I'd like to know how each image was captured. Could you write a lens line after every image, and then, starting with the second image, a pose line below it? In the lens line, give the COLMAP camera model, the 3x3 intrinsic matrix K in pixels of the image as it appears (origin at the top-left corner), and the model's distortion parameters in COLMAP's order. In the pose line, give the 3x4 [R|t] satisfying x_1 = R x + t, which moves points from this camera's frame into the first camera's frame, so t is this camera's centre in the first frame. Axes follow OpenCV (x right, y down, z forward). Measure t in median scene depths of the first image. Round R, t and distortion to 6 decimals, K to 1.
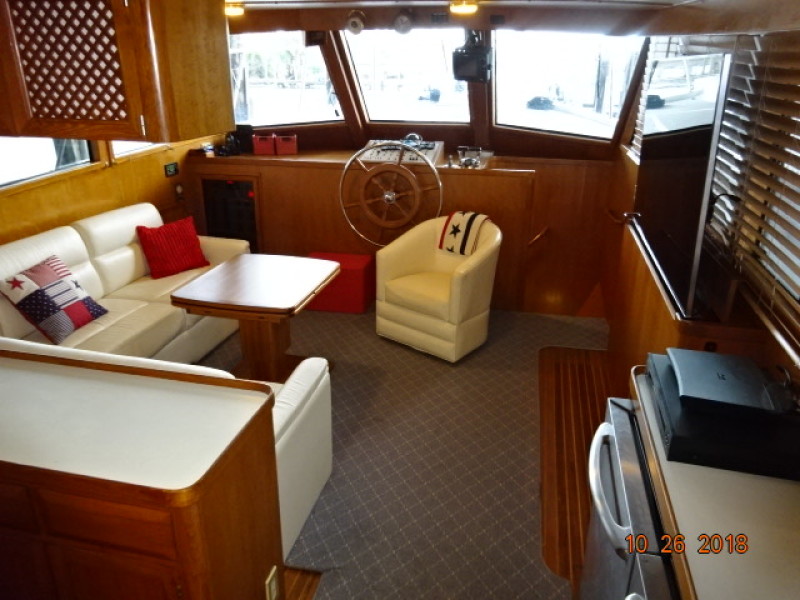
lens RADIAL K [[590.8, 0, 399.2], [0, 590.8, 297.9], [0, 0, 1]] dist [0.011882, -0.011848]
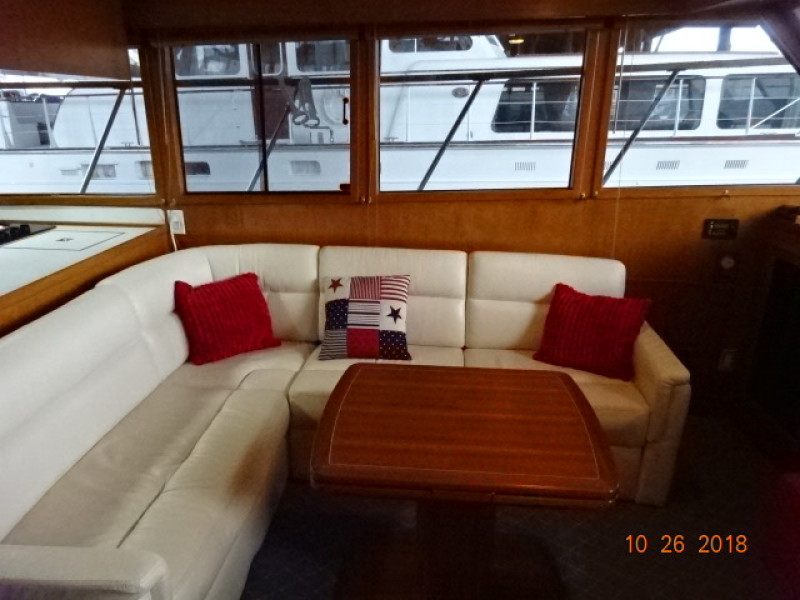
lens RADIAL K [[590.8, 0, 401.7], [0, 590.8, 303.8], [0, 0, 1]] dist [0.011882, -0.011848]
pose [[0.165834, 0.305322, -0.937698, 0.232669], [-0.377069, 0.898242, 0.225789, -0.226690], [0.911218, 0.316133, 0.264086, 0.787832]]
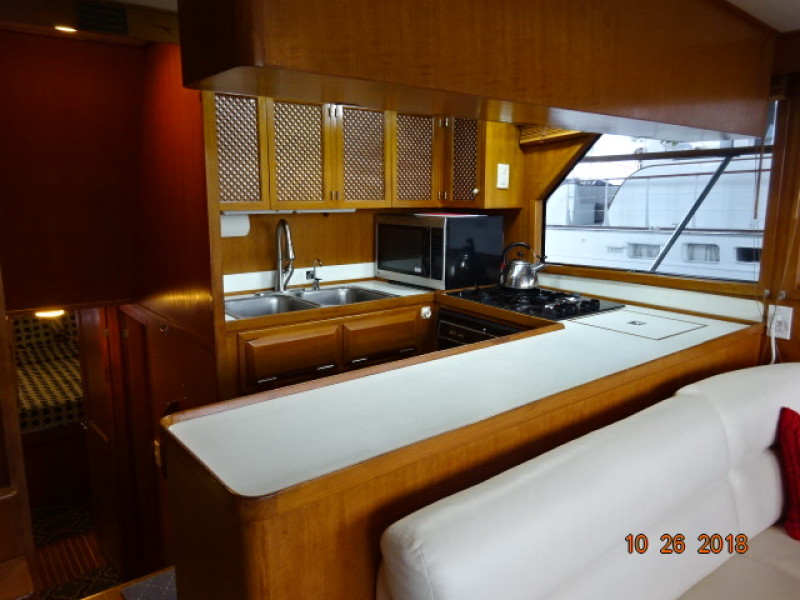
lens RADIAL K [[590.8, 0, 400.7], [0, 590.8, 301.9], [0, 0, 1]] dist [0.011882, -0.011848]
pose [[-0.614961, 0.137015, -0.776563, 0.066584], [-0.304406, 0.867207, 0.394068, -0.155534], [0.727433, 0.478727, -0.491590, 0.675454]]
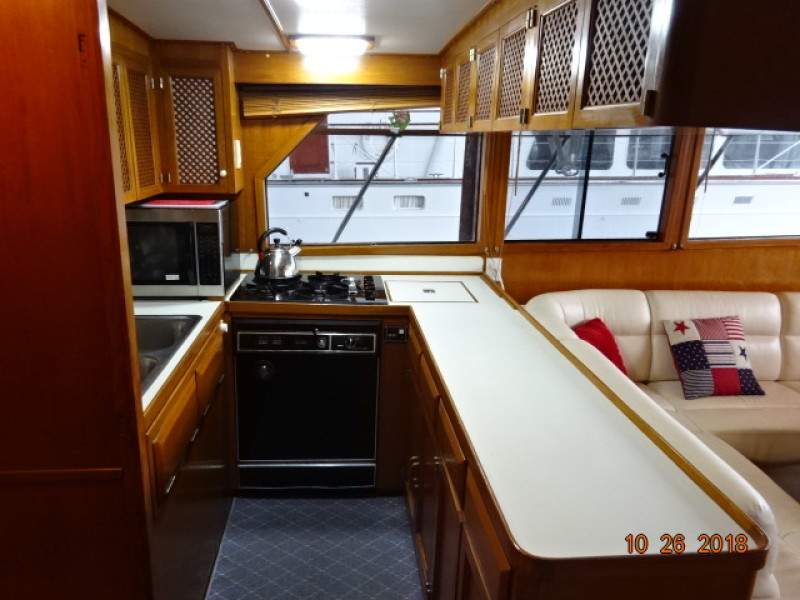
lens RADIAL K [[590.8, 0, 401.3], [0, 590.8, 306.2], [0, 0, 1]] dist [0.011882, -0.011848]
pose [[0.327428, 0.260973, -0.908121, 0.085778], [-0.377925, 0.917046, 0.127275, -0.005137], [0.866004, 0.301528, 0.398895, 0.169800]]
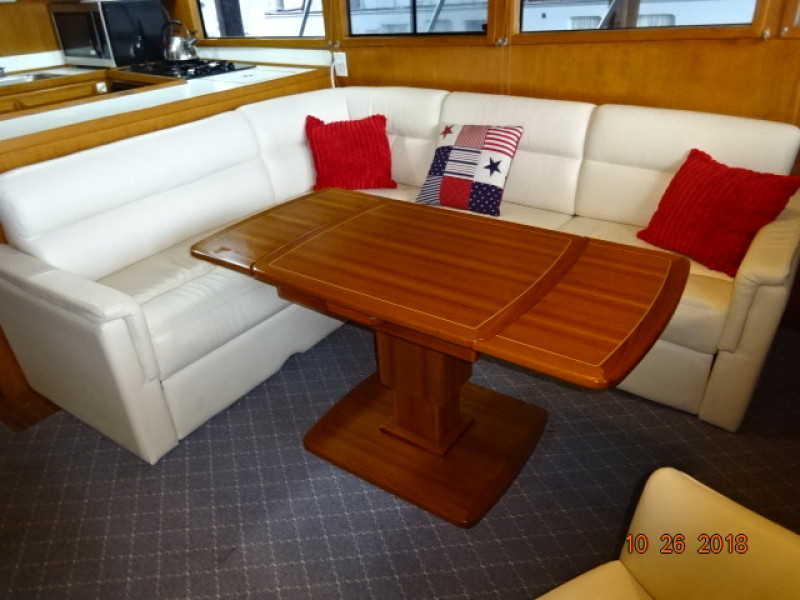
lens RADIAL K [[590.8, 0, 398.6], [0, 590.8, 298.5], [0, 0, 1]] dist [0.011882, -0.011848]
pose [[-0.361827, 0.457237, -0.812414, 0.225069], [-0.310920, 0.762375, 0.567550, -0.297567], [0.878869, 0.457950, -0.133684, 1.079119]]
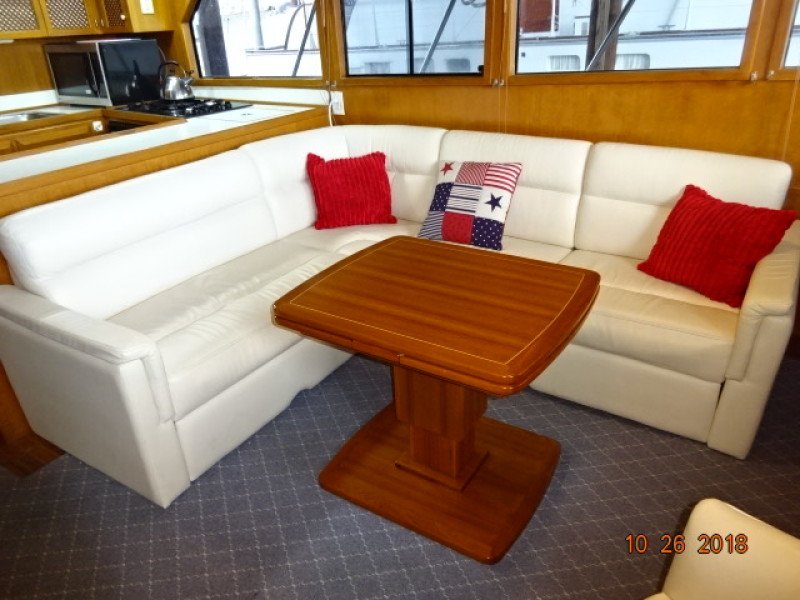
lens RADIAL K [[590.8, 0, 399.4], [0, 590.8, 298.0], [0, 0, 1]] dist [0.011882, -0.011848]
pose [[-0.322946, 0.419394, -0.848419, 0.241105], [-0.319673, 0.795428, 0.514881, -0.293651], [0.890794, 0.437496, -0.122812, 1.044783]]
